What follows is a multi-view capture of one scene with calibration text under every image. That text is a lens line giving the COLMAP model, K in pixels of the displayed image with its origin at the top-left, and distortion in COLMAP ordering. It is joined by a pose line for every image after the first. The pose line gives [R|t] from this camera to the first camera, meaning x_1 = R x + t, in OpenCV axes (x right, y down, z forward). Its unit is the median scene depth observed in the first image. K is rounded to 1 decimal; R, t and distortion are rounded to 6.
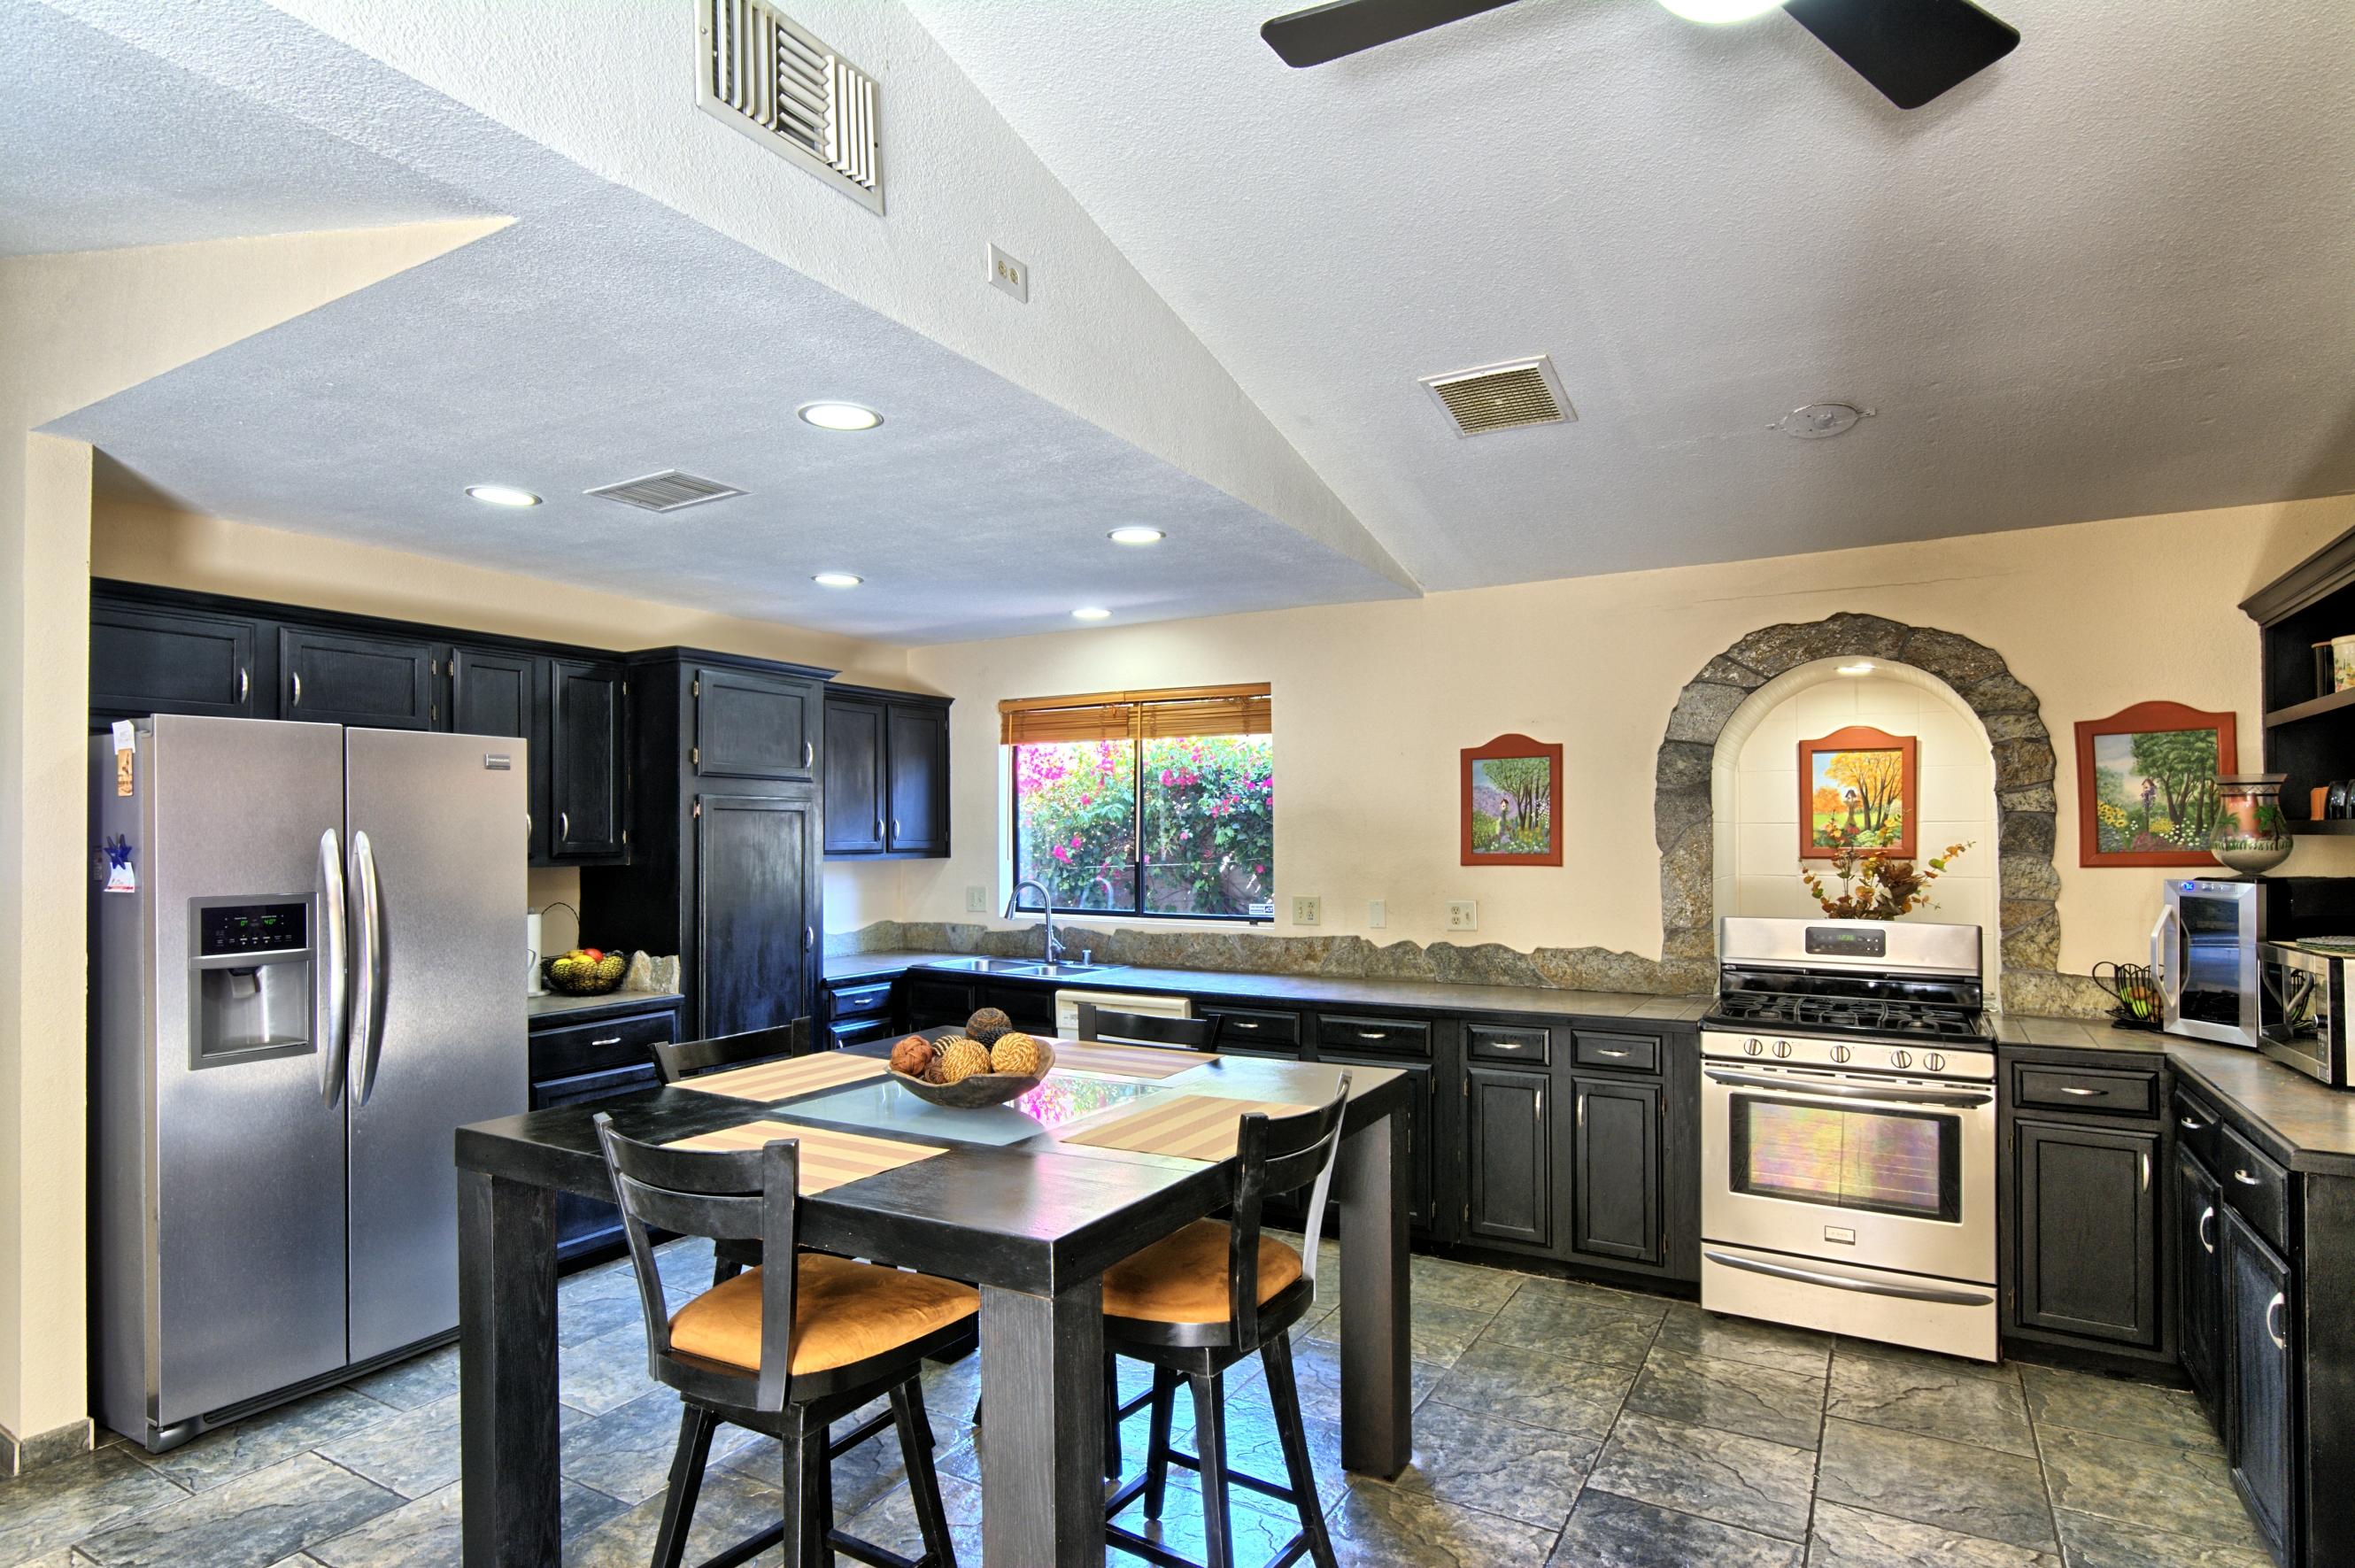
lens RADIAL K [[1231.1, 0, 1180.8], [0, 1231.1, 817.2], [0, 0, 1]] dist [0.002666, 0.000738]
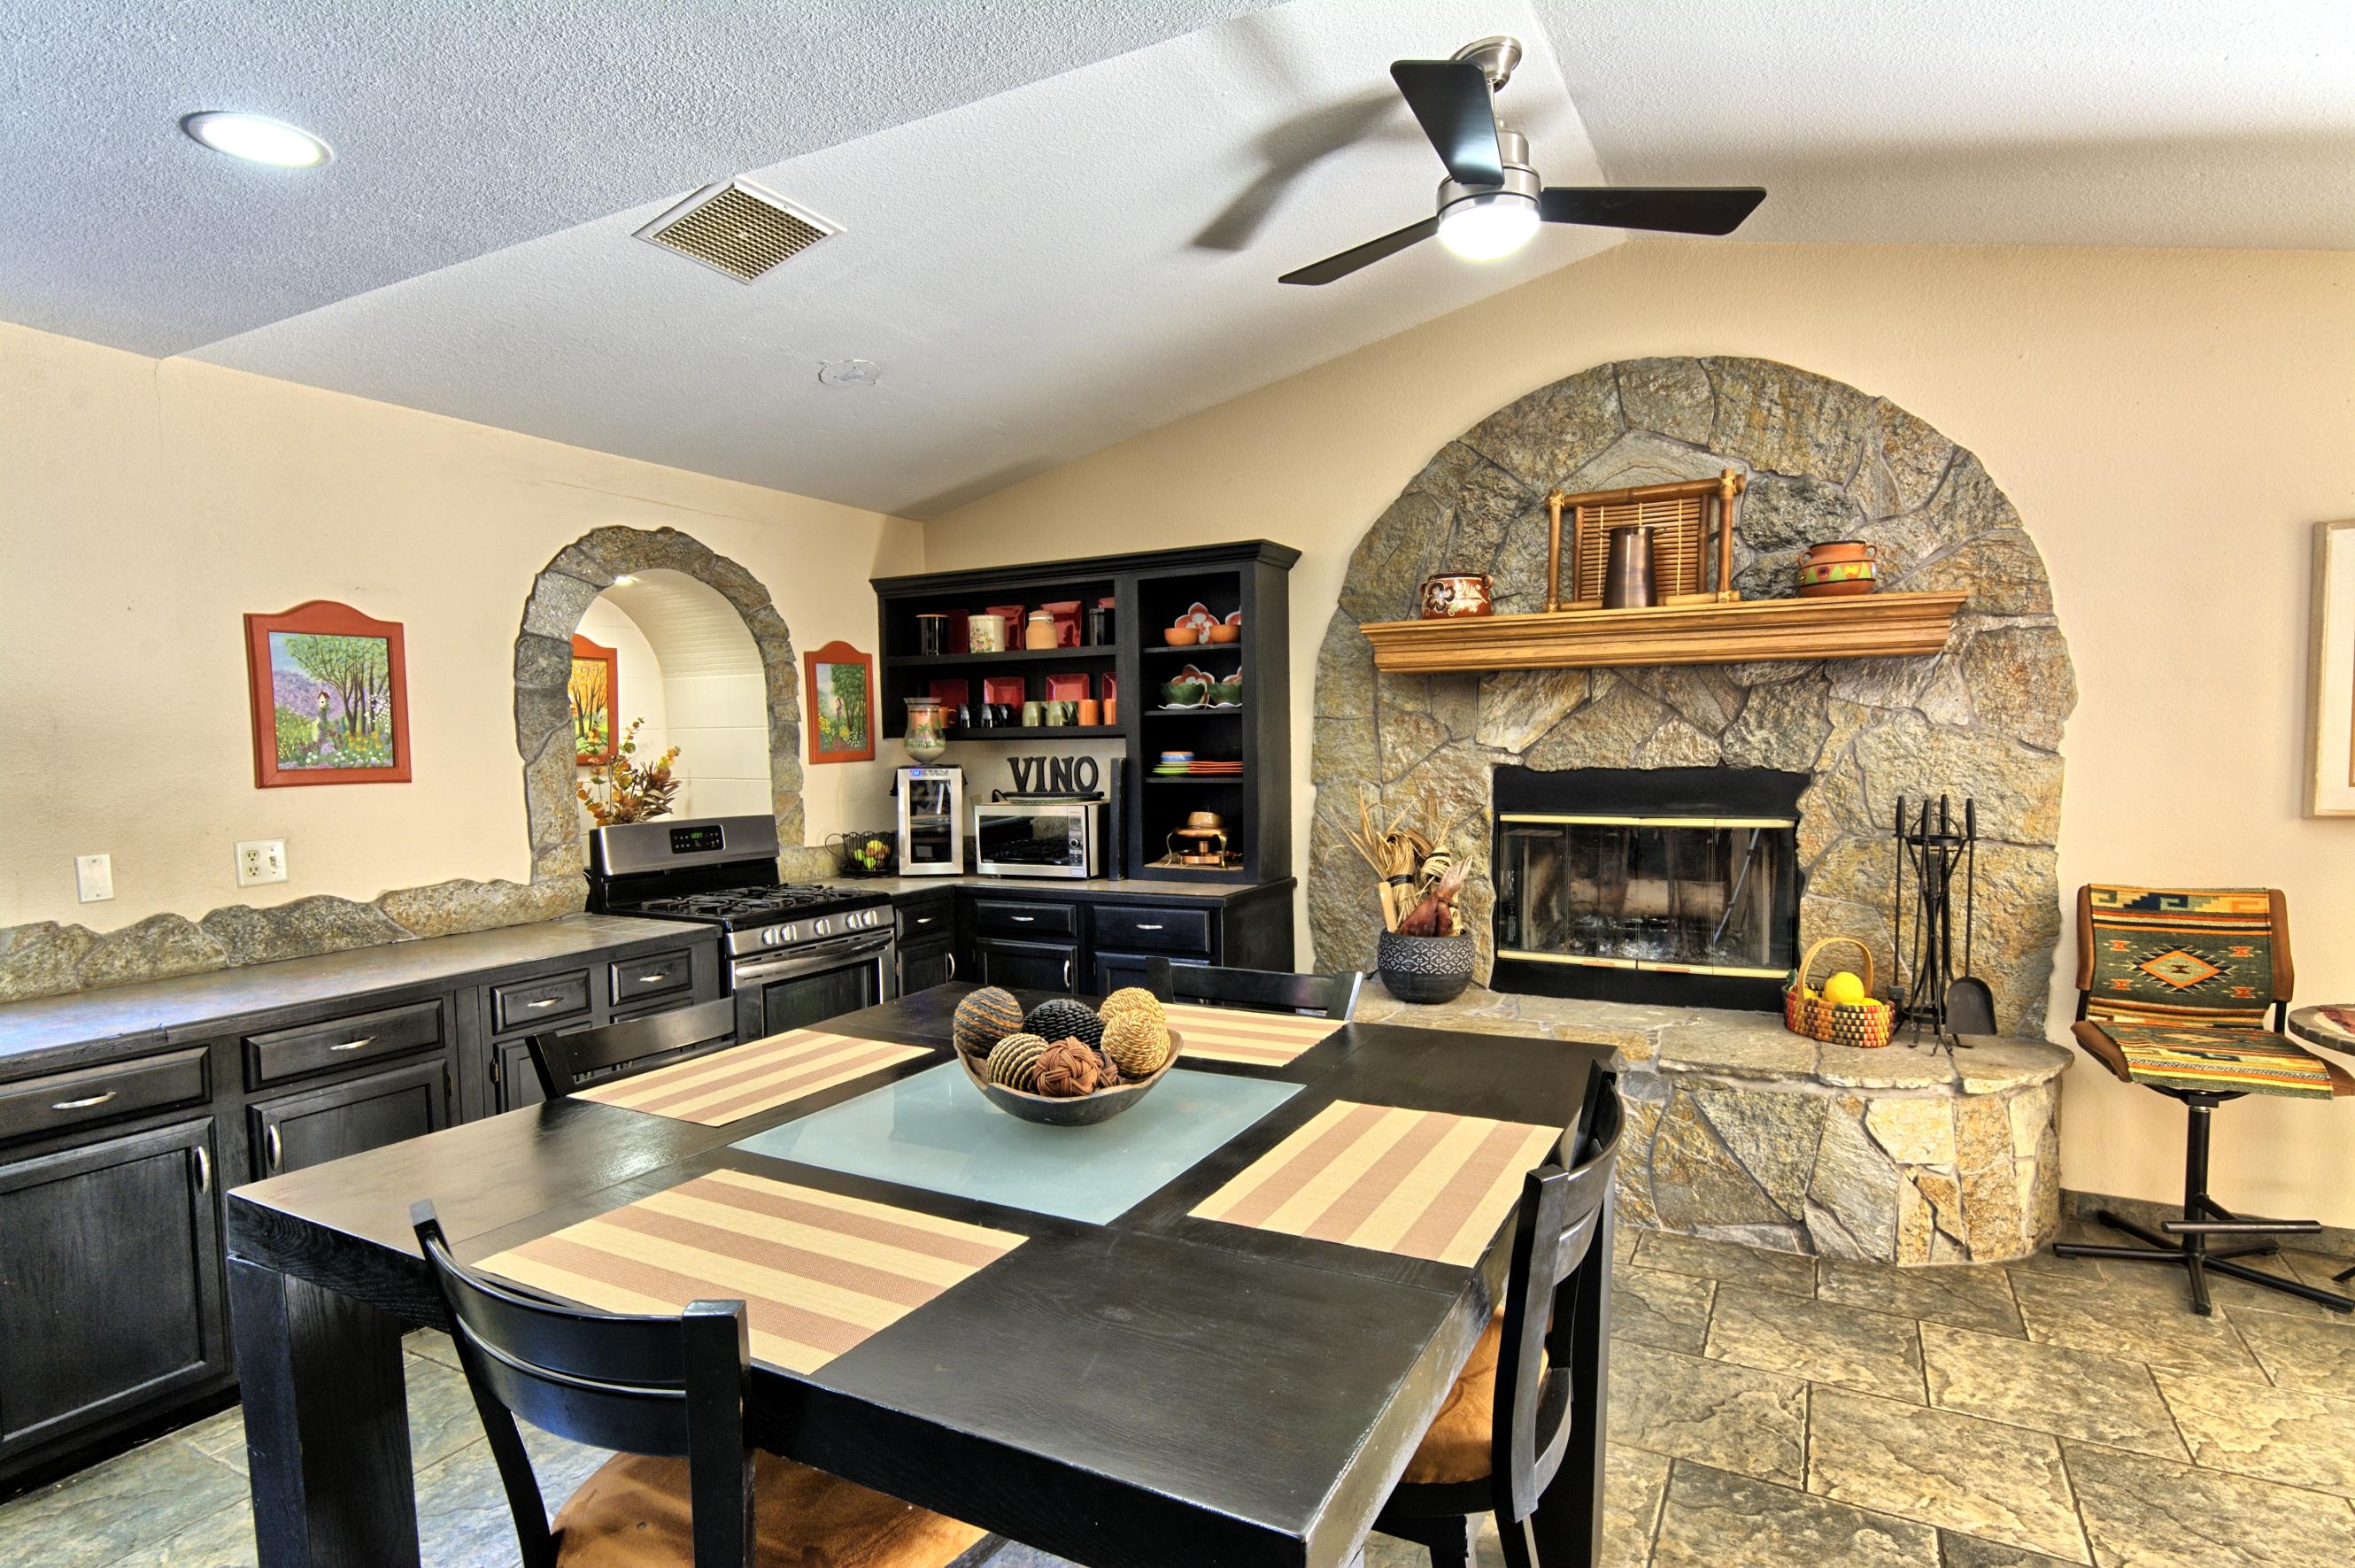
lens RADIAL K [[1231.1, 0, 1174.9], [0, 1231.1, 807.1], [0, 0, 1]] dist [0.002666, 0.000738]
pose [[-0.029054, -0.053597, 0.998140, -0.496326], [-0.002976, 0.998562, 0.053533, 0.013133], [-0.999573, -0.001416, -0.029172, 0.563097]]
